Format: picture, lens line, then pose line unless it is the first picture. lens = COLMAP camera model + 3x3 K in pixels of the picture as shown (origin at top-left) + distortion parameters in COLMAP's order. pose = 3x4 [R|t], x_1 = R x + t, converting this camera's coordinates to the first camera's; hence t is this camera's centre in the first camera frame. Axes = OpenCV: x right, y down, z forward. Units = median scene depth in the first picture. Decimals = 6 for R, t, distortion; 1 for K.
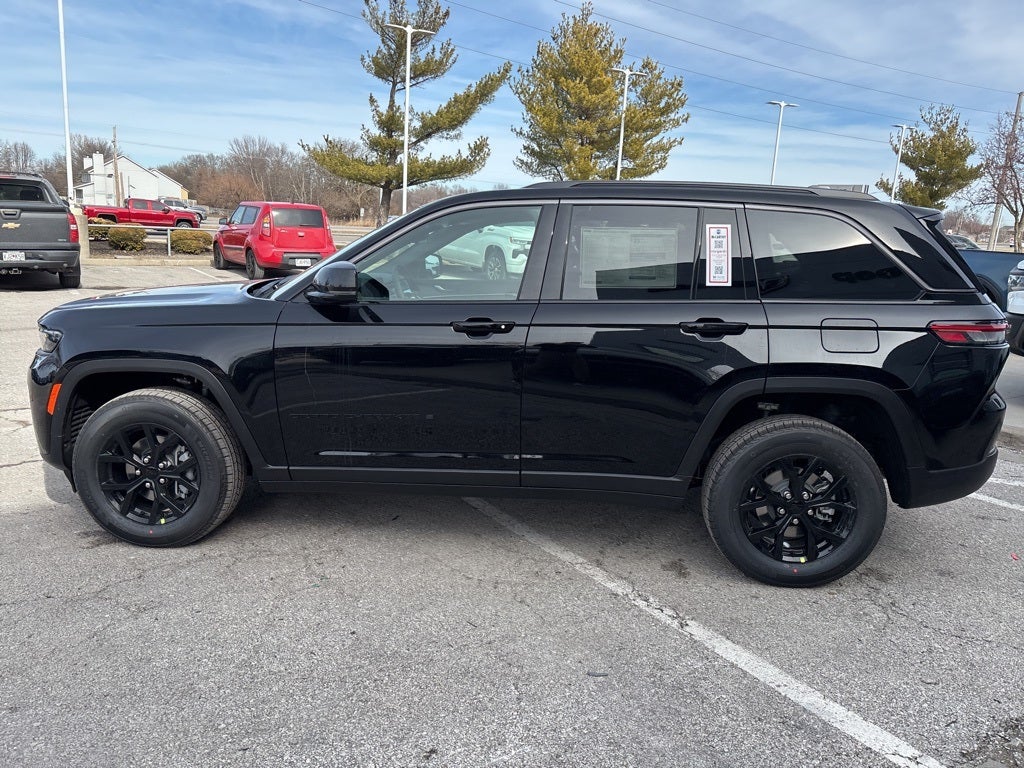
lens RADIAL K [[783.6, 0, 506.0], [0, 783.6, 363.9], [0, 0, 1]] dist [0.055110, -0.067795]
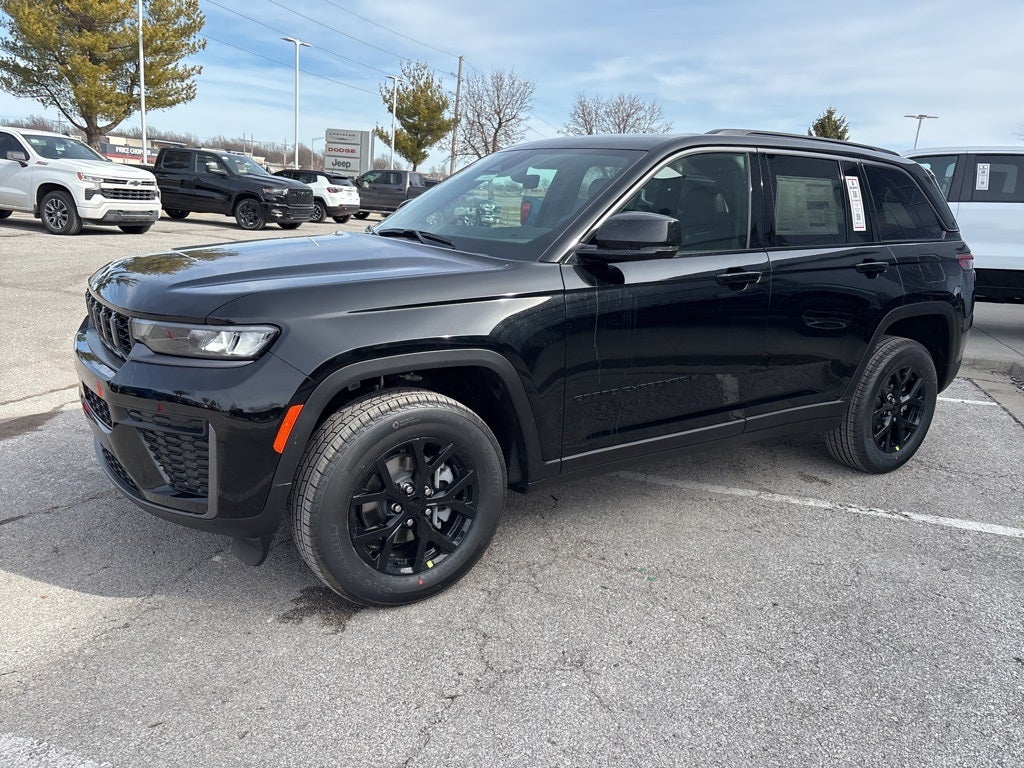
lens RADIAL K [[782.6, 0, 507.6], [0, 782.6, 380.4], [0, 0, 1]] dist [0.058990, -0.074030]
pose [[0.779905, -0.139104, 0.610244, -0.730714], [0.083040, 0.989368, 0.119397, -0.052778], [-0.620365, -0.042444, 0.783164, 0.335941]]
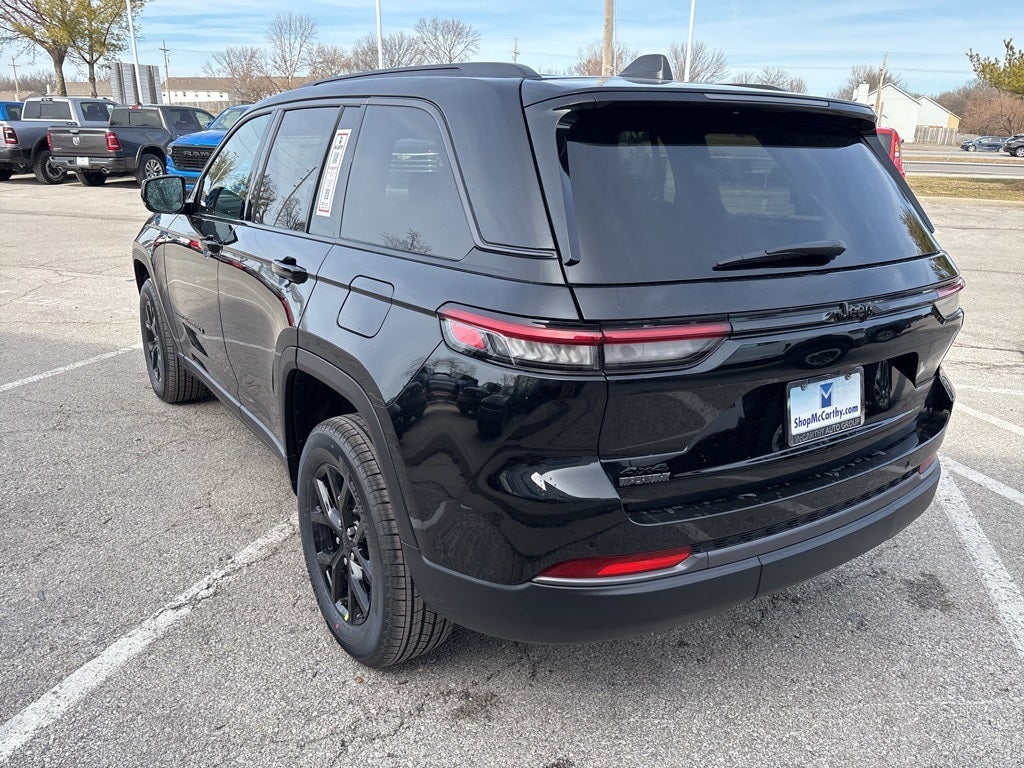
lens RADIAL K [[782.9, 0, 507.1], [0, 782.9, 369.4], [0, 0, 1]] dist [0.050761, -0.060600]
pose [[0.617242, 0.200573, -0.760778, 0.804675], [-0.133011, 0.979643, 0.150359, -0.077314], [0.775448, 0.008384, 0.631355, 0.562545]]
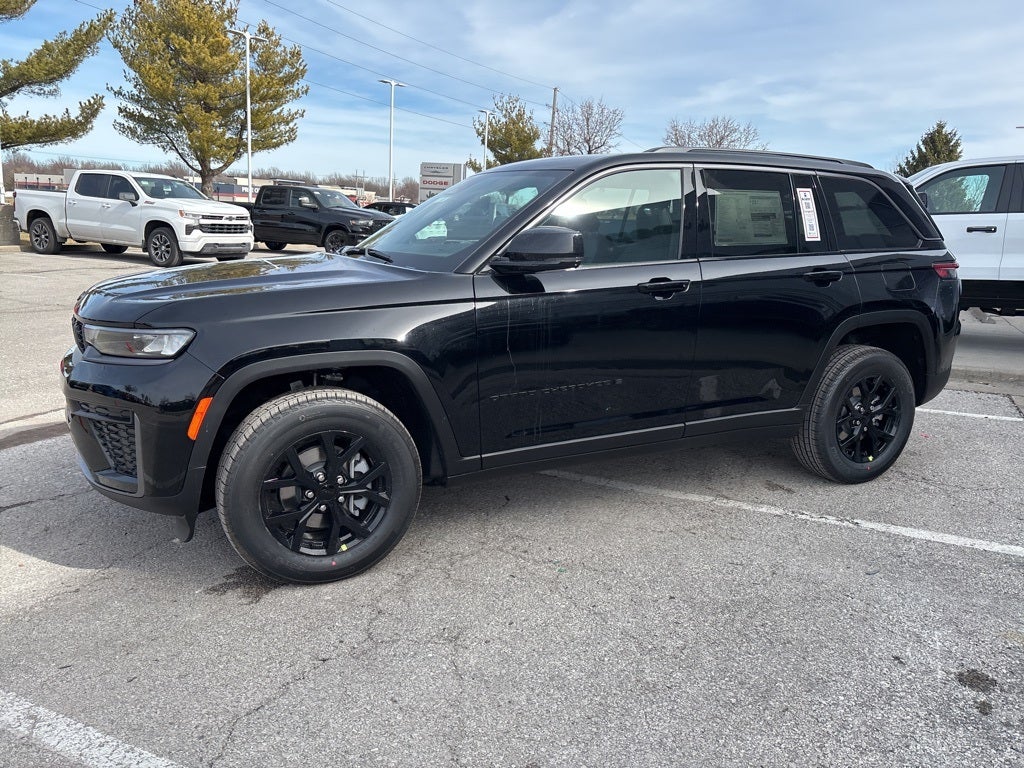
lens RADIAL K [[782.9, 0, 507.1], [0, 782.9, 369.4], [0, 0, 1]] dist [0.050761, -0.060600]
pose [[0.855415, -0.111663, 0.505763, -0.617270], [0.093537, 0.993733, 0.061197, -0.019225], [-0.509427, -0.005041, 0.860499, 0.182853]]
